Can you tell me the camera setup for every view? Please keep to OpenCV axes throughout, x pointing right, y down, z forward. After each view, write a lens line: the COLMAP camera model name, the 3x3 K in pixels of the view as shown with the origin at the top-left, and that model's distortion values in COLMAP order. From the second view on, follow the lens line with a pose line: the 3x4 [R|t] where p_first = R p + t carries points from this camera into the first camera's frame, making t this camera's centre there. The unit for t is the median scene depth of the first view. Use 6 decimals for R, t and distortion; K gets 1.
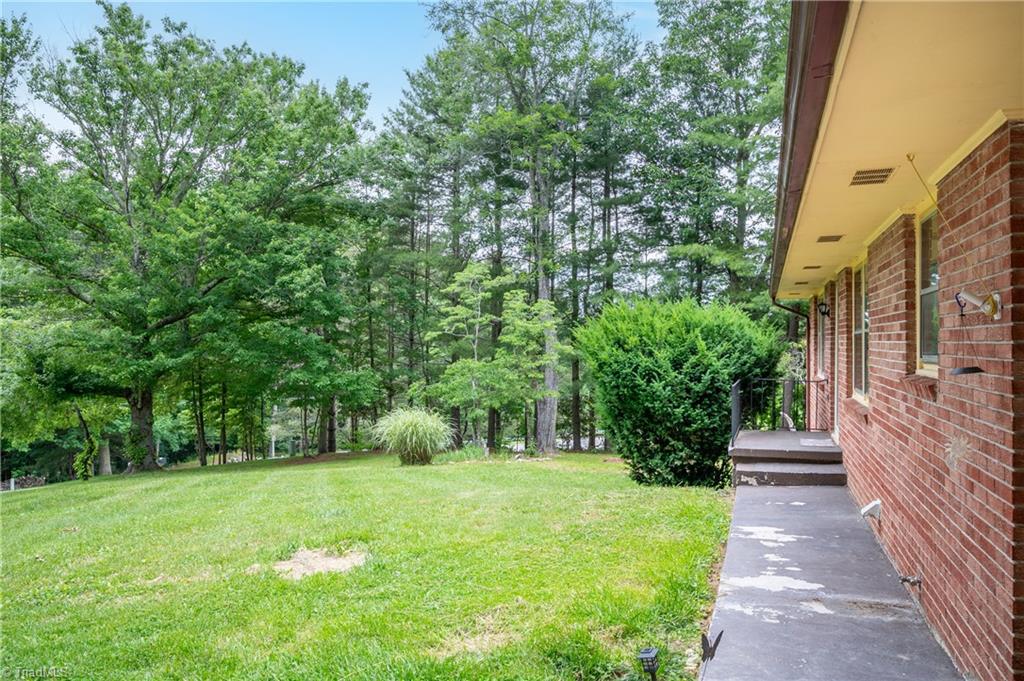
lens RADIAL K [[715.8, 0, 516.9], [0, 715.8, 332.4], [0, 0, 1]] dist [-0.003192, -0.003041]
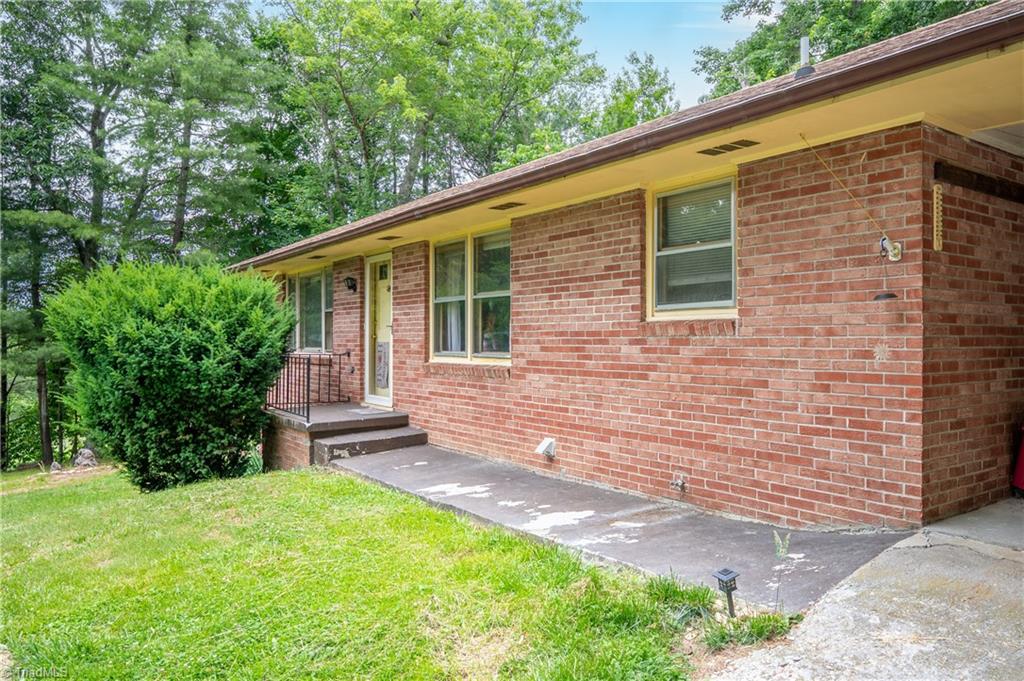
lens RADIAL K [[715.8, 0, 513.4], [0, 715.8, 341.0], [0, 0, 1]] dist [-0.003192, -0.003041]
pose [[0.608064, -0.015582, 0.793735, -0.292828], [-0.000345, 0.999802, 0.019892, 0.036013], [-0.793888, -0.012370, 0.607939, 0.229500]]
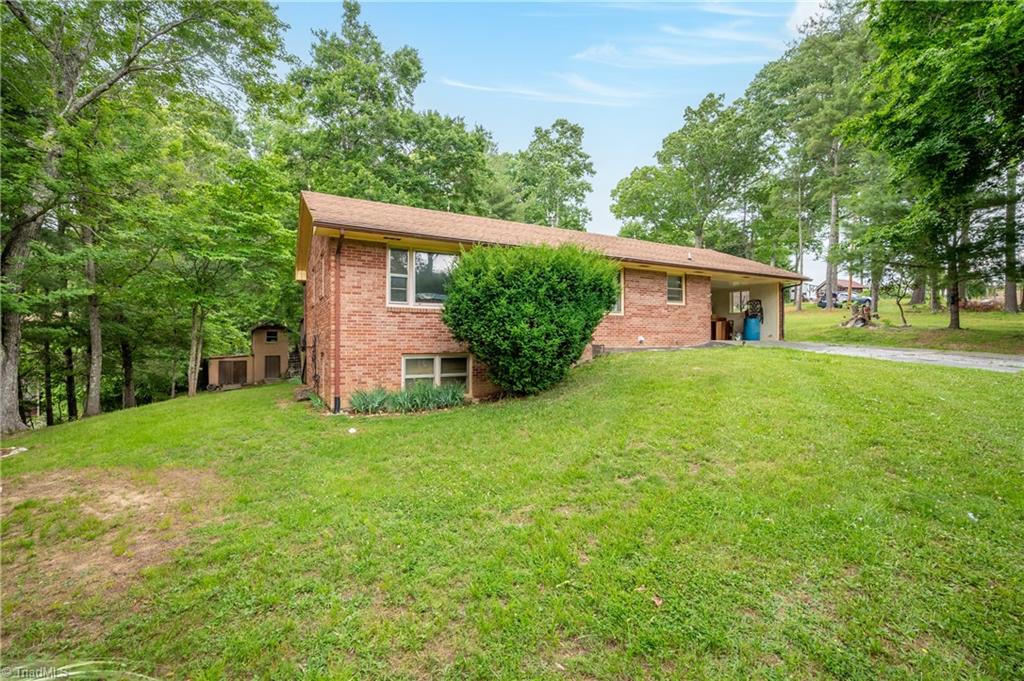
lens RADIAL K [[453.6, 0, 522.3], [0, 453.6, 341.0], [0, 0, 1]] dist [-0.004111, -0.000226]
pose [[-0.725367, 0.001663, 0.688360, -0.485865], [-0.010642, 0.999850, -0.013629, 0.203317], [-0.688280, -0.017211, -0.725241, 2.196889]]
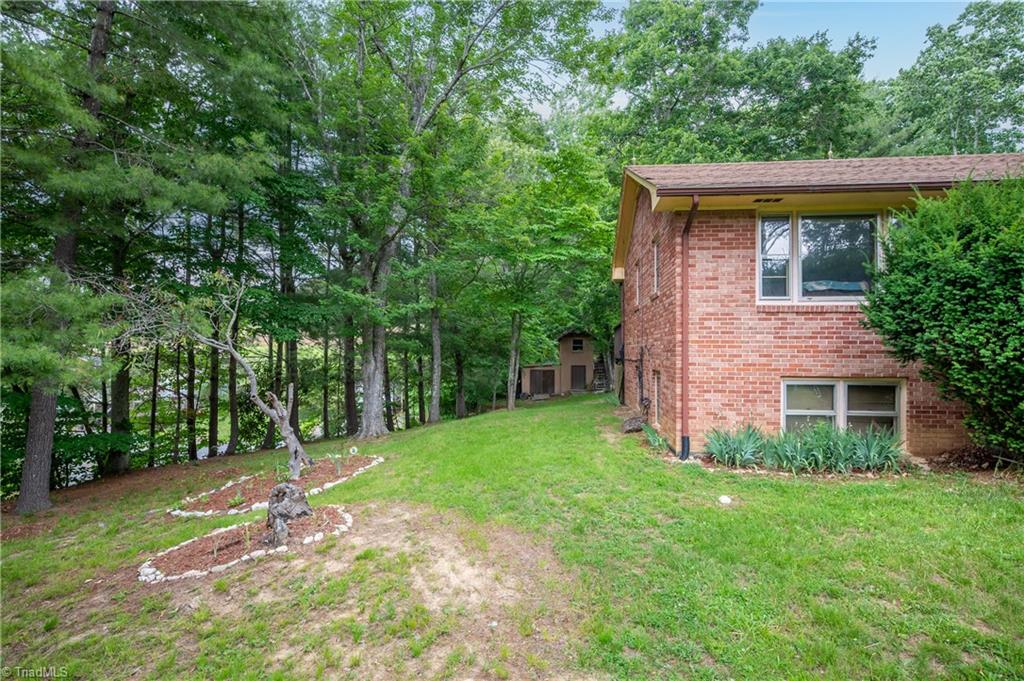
lens RADIAL K [[520.2, 0, 511.2], [0, 520.2, 340.4], [0, 0, 1]] dist [-0.000400, -0.002180]
pose [[-0.190061, 0.015258, 0.981654, -0.207375], [-0.019210, 0.999630, -0.019257, 0.187726], [-0.981584, -0.022518, -0.189698, 2.168853]]
